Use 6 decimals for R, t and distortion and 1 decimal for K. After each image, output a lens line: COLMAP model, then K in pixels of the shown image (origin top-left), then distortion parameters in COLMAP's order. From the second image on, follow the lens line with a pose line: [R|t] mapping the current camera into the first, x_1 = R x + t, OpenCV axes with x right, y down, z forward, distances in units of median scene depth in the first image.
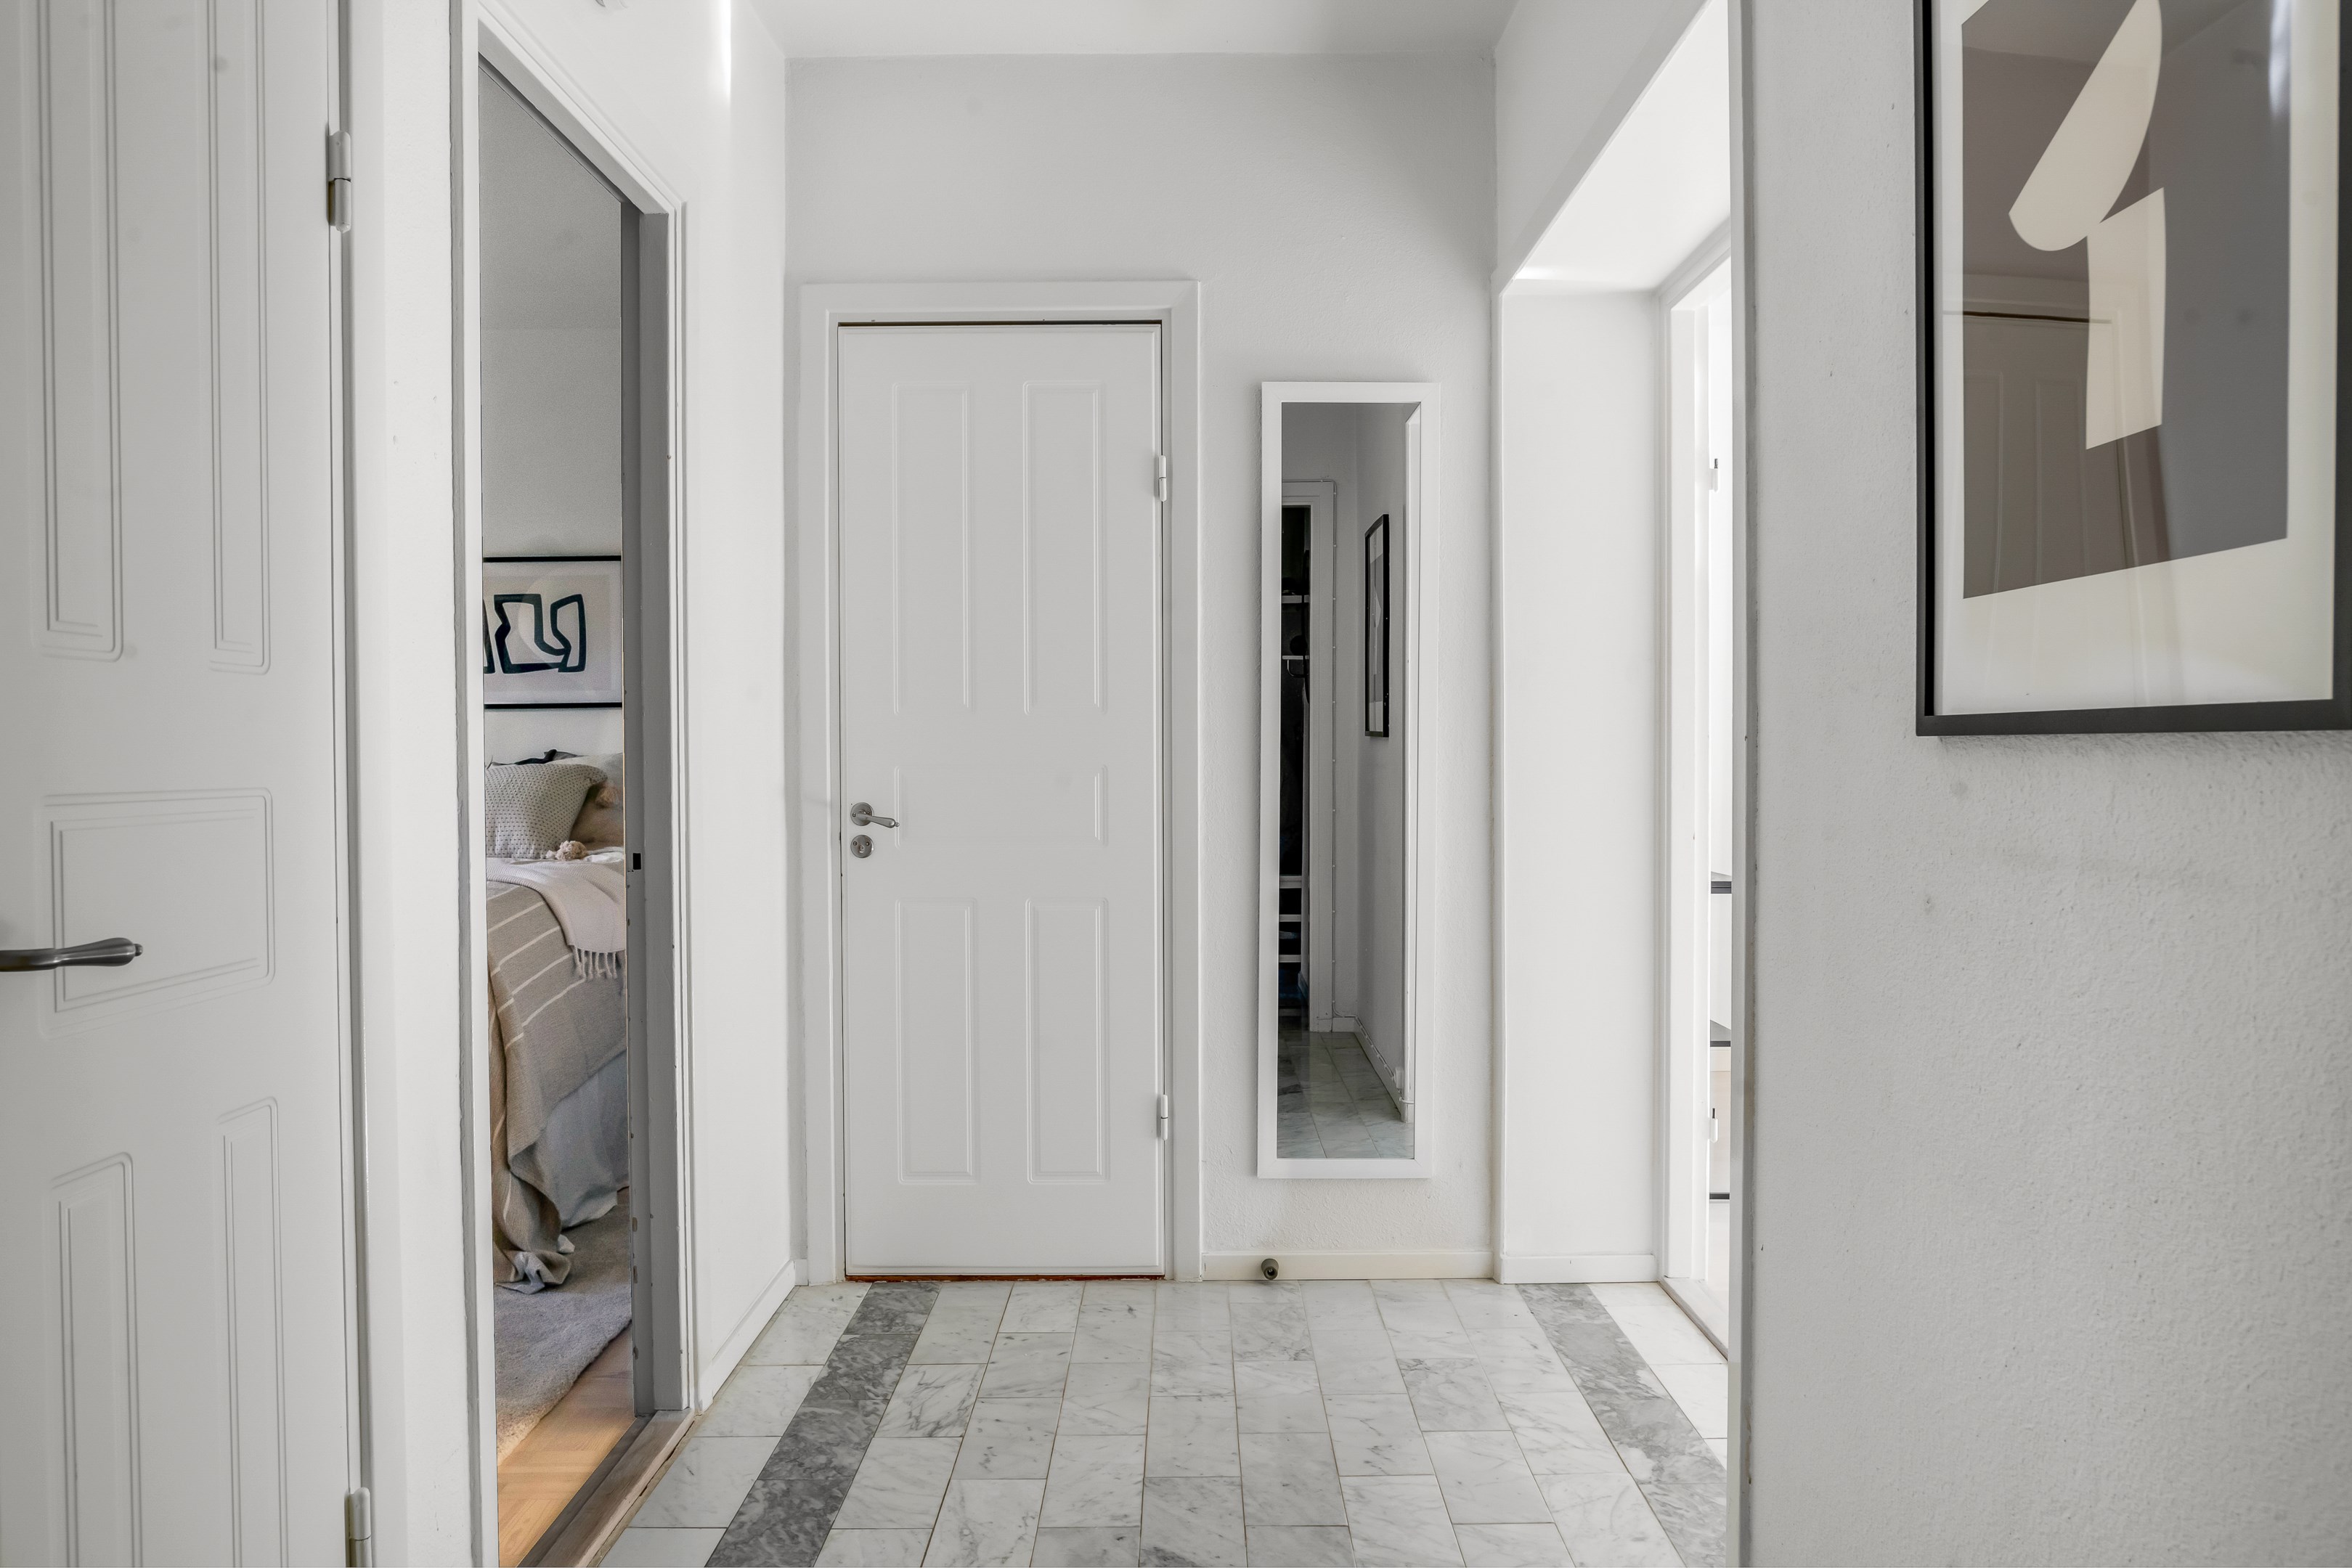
lens RADIAL K [[1545.8, 0, 1176.5], [0, 1545.8, 781.1], [0, 0, 1]] dist [0.001710, 0.000298]
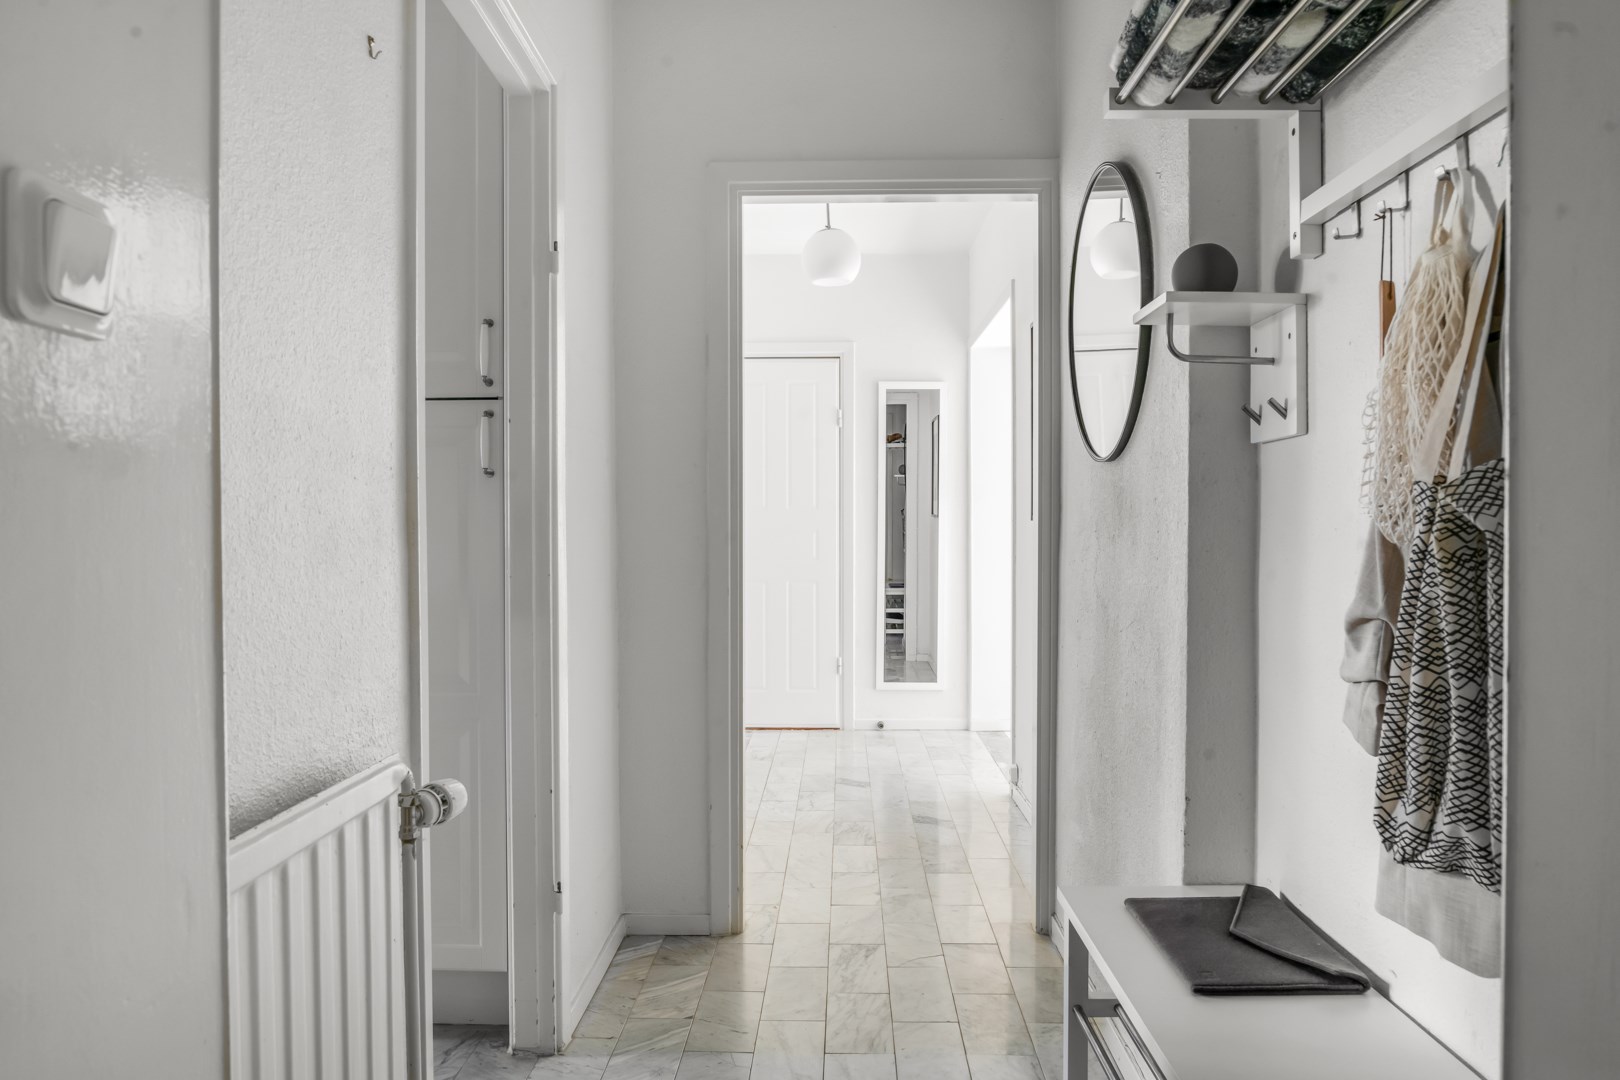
lens RADIAL K [[1064.8, 0, 812.2], [0, 1064.8, 539.3], [0, 0, 1]] dist [0.001710, 0.000298]
pose [[0.999819, 0.003395, -0.018731, -0.021278], [-0.003503, 0.999977, -0.005737, 0.015860], [0.018711, 0.005802, 0.999808, -0.775961]]
